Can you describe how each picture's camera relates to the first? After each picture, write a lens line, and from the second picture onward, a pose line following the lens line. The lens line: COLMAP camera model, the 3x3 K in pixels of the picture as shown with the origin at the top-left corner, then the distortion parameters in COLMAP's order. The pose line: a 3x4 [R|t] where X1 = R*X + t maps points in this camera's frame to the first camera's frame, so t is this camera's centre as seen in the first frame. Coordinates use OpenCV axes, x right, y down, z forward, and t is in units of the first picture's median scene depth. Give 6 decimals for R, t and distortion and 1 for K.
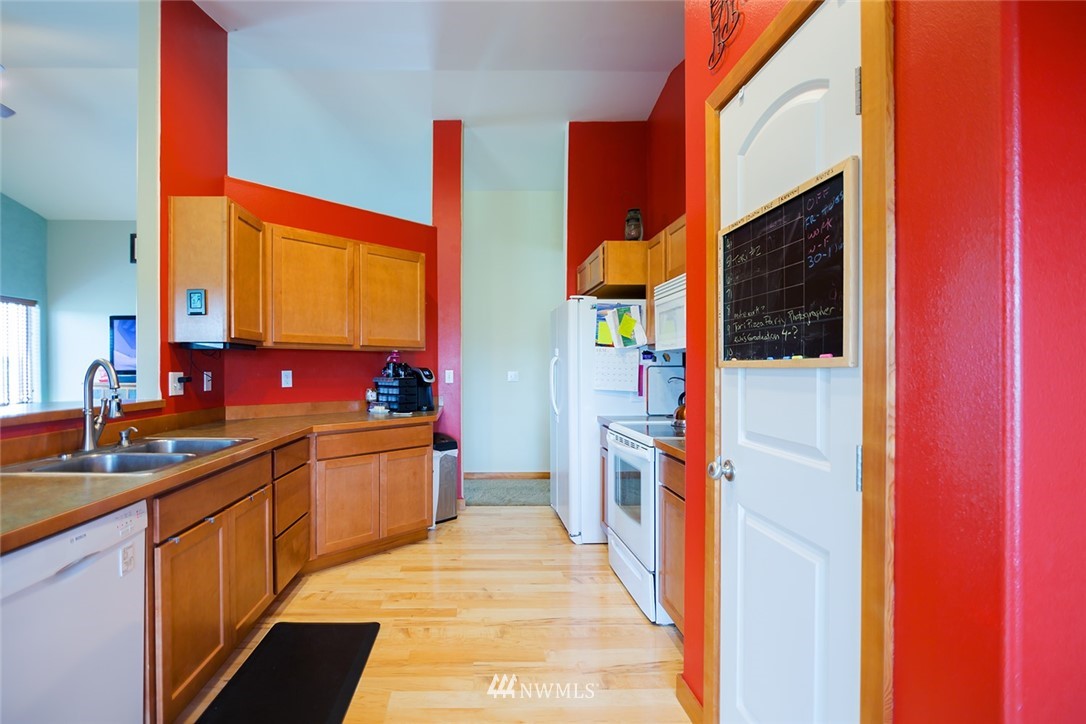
lens RADIAL K [[509.4, 0, 488.0], [0, 509.4, 370.9], [0, 0, 1]] dist [-0.011566, -0.000123]
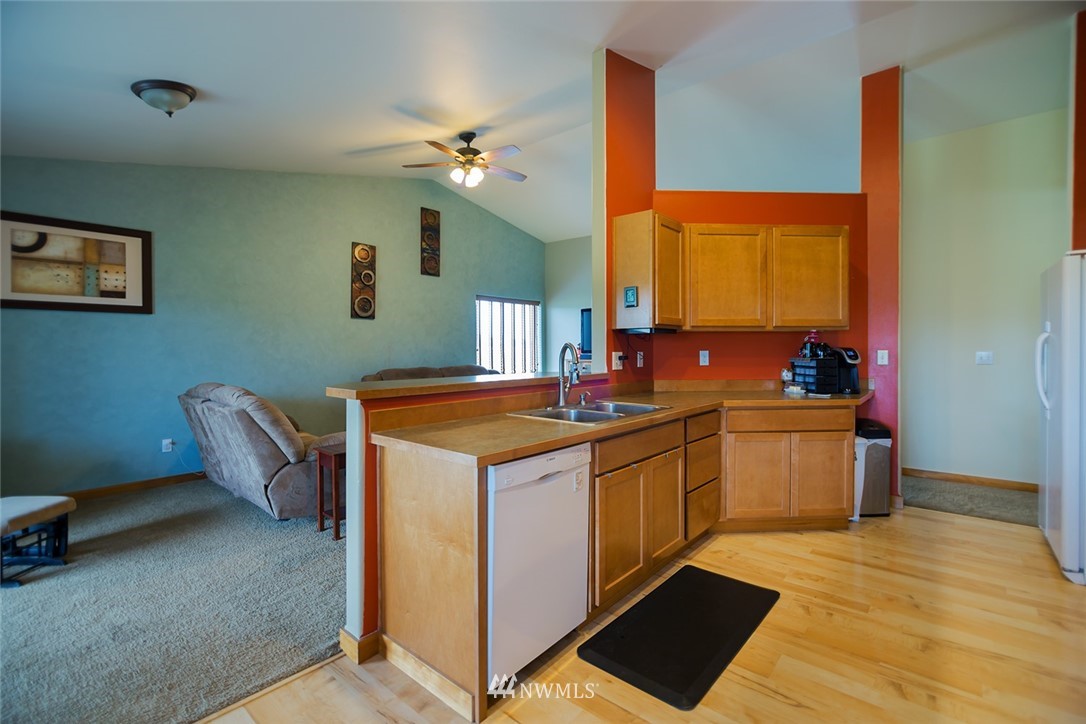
lens RADIAL K [[497.4, 0, 546.0], [0, 497.4, 349.6], [0, 0, 1]] dist [-0.001597, -0.000171]
pose [[0.748969, -0.000377, -0.662605, 0.082899], [-0.000395, 0.999999, -0.001016, -0.001871], [0.662605, 0.001022, 0.748969, -0.067616]]
